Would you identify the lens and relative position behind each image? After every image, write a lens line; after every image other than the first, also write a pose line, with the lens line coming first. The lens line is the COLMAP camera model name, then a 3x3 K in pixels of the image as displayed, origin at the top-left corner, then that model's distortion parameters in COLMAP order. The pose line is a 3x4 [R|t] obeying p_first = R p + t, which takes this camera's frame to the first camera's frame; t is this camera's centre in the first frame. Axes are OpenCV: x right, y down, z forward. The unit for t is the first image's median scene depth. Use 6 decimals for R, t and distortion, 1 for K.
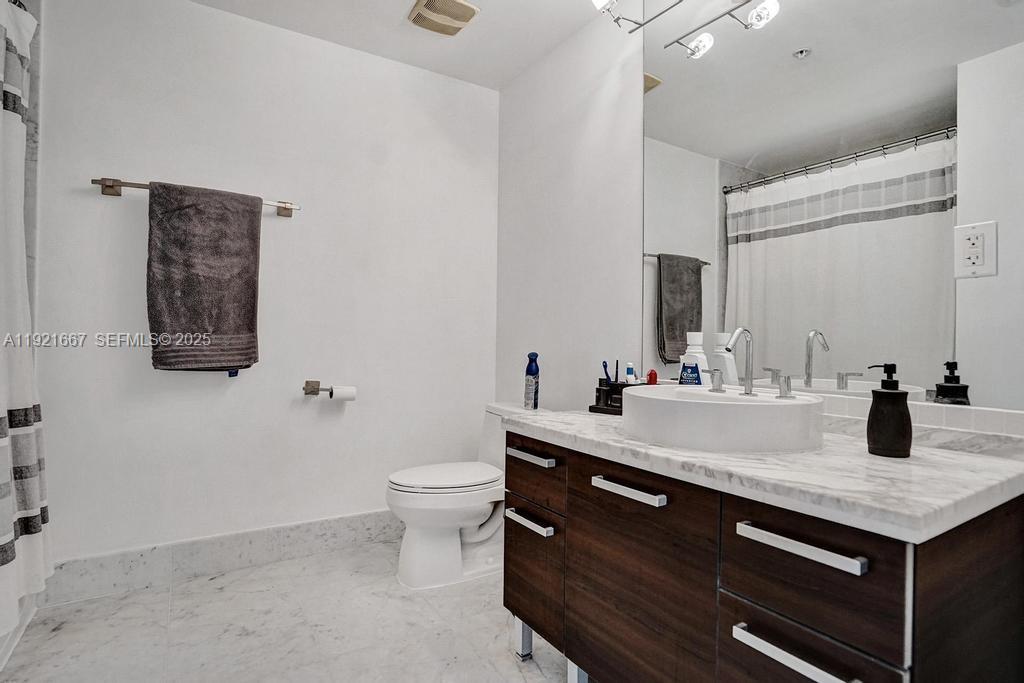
lens RADIAL K [[519.8, 0, 506.5], [0, 519.8, 341.3], [0, 0, 1]] dist [-0.047816, 0.023315]
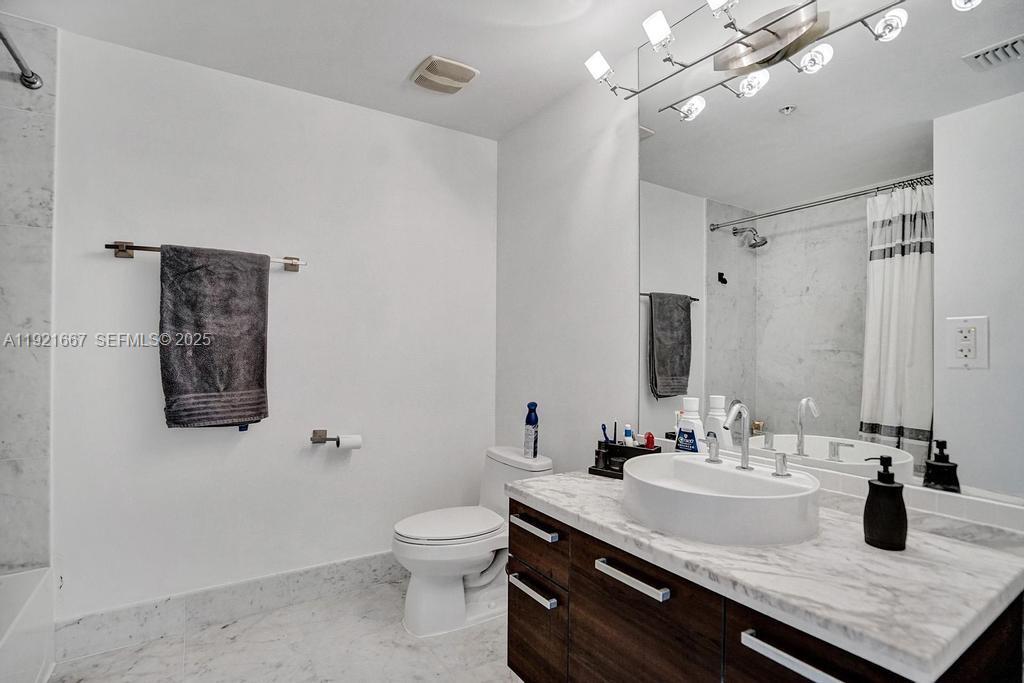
lens RADIAL K [[492.7, 0, 504.8], [0, 492.7, 354.0], [0, 0, 1]] dist [-0.049058, 0.019694]
pose [[0.999973, -0.004034, 0.006100, -0.014901], [0.004031, 0.999992, 0.000478, -0.115661], [-0.006102, -0.000454, 0.999981, 0.024274]]
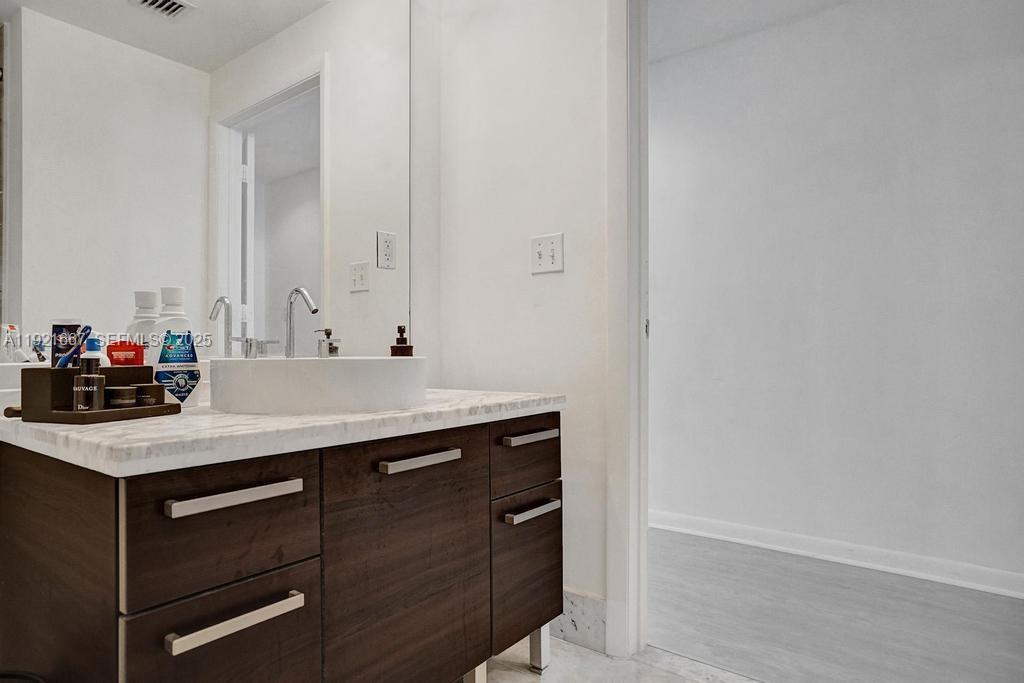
lens RADIAL K [[616.4, 0, 505.4], [0, 616.4, 340.3], [0, 0, 1]] dist [-0.027381, 0.033997]
pose [[-0.350557, 0.014886, 0.936423, -0.603356], [0.007752, 0.999886, -0.012993, 0.068029], [-0.936509, 0.002705, -0.350632, 0.901482]]
